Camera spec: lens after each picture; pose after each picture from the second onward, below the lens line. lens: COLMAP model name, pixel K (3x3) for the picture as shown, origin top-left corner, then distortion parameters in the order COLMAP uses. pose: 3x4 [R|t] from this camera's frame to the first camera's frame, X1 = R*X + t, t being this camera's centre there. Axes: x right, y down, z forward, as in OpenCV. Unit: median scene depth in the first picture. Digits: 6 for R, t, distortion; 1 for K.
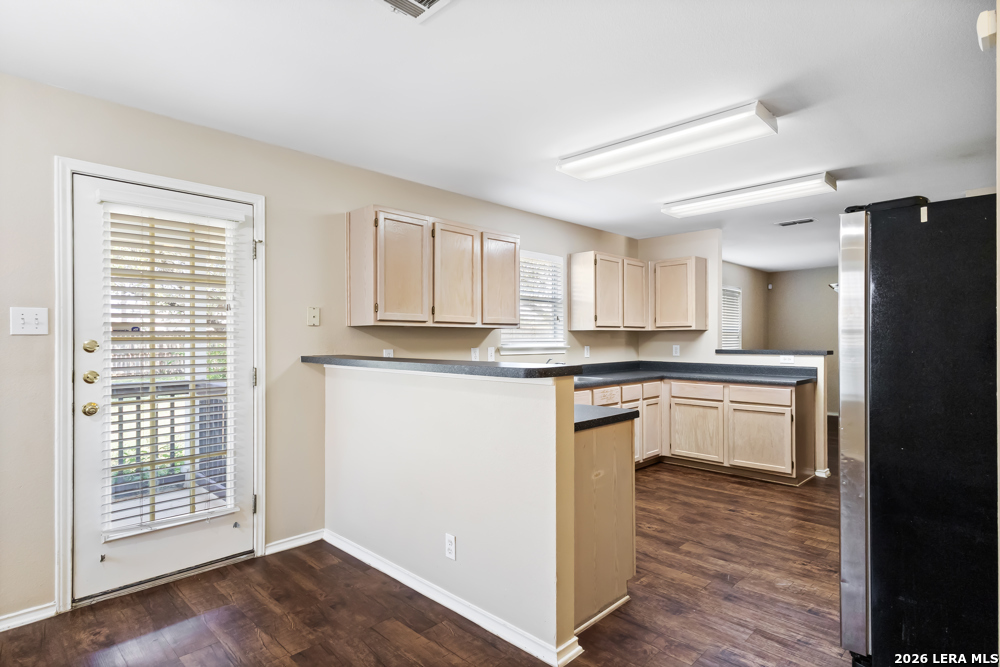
lens RADIAL K [[528.1, 0, 494.9], [0, 528.1, 338.3], [0, 0, 1]] dist [0.025394, 0.000069]
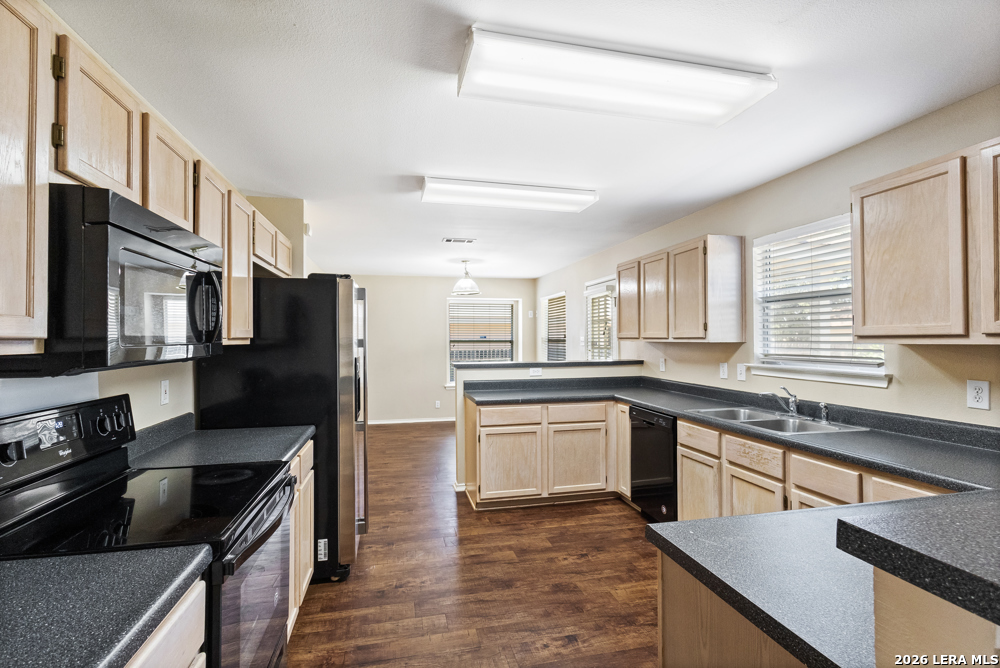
lens RADIAL K [[463.3, 0, 499.4], [0, 463.3, 335.1], [0, 0, 1]] dist [0.001734, 0.000832]
pose [[-0.531968, -0.003122, -0.846759, 1.242188], [0.006443, 0.999949, -0.007734, -0.038834], [0.846740, -0.009570, -0.531920, 1.590384]]
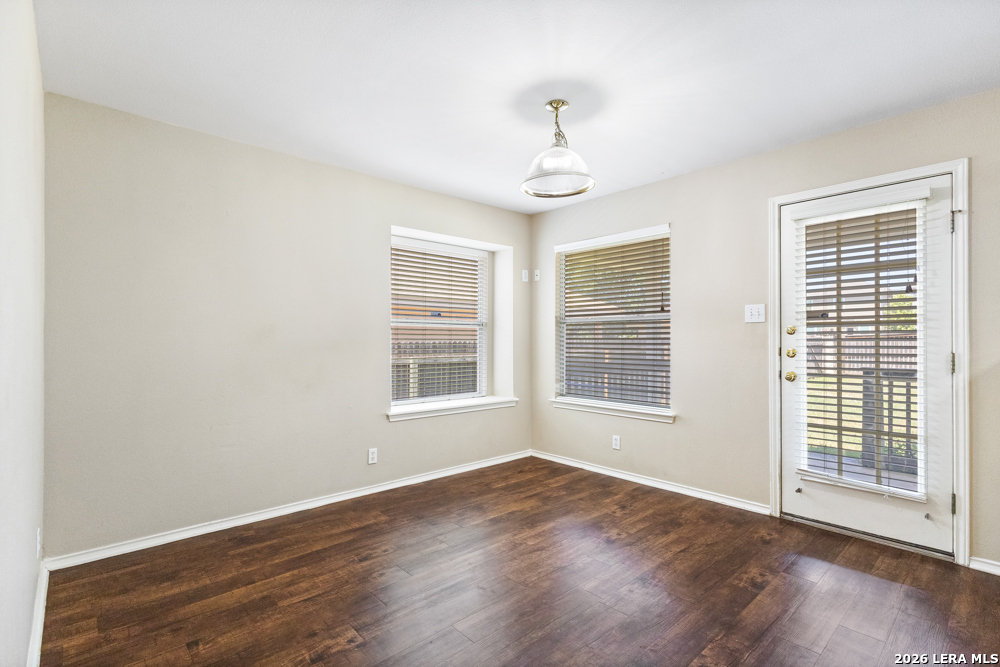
lens RADIAL K [[463.3, 0, 499.4], [0, 463.3, 334.6], [0, 0, 1]] dist [0.001734, 0.000832]
pose [[-0.045736, -0.010297, -0.998900, 0.382139], [0.002903, 0.999941, -0.010441, 0.031913], [0.998949, -0.003378, -0.045703, 0.274686]]
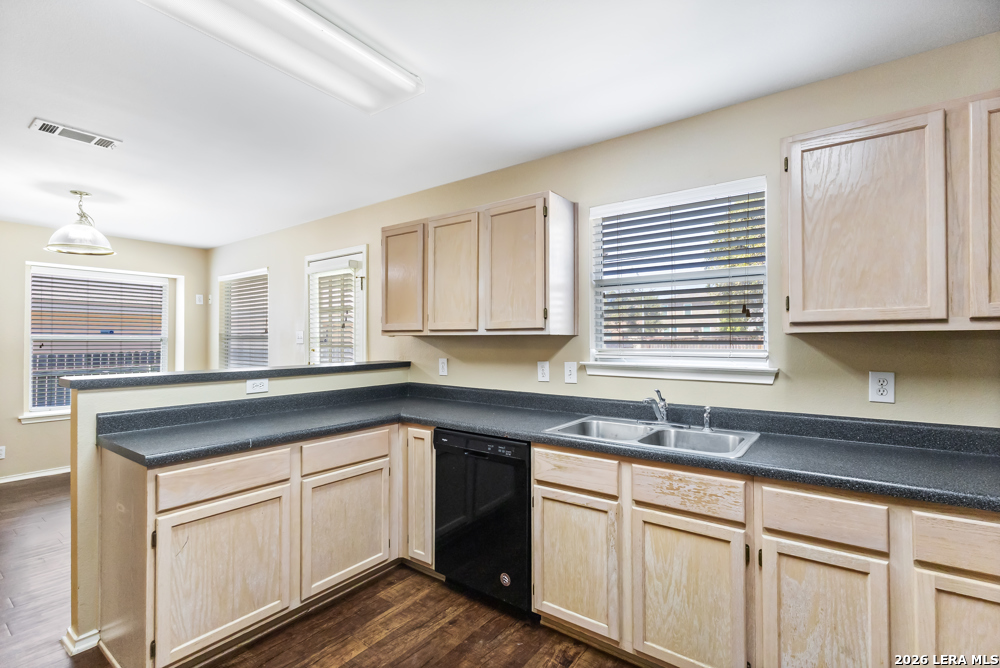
lens RADIAL K [[463.3, 0, 499.4], [0, 463.3, 335.1], [0, 0, 1]] dist [0.001734, 0.000832]
pose [[0.141797, -0.007405, -0.989868, 0.854608], [0.002855, 0.999971, -0.007072, -0.020670], [0.989892, -0.001823, 0.141814, 1.226860]]
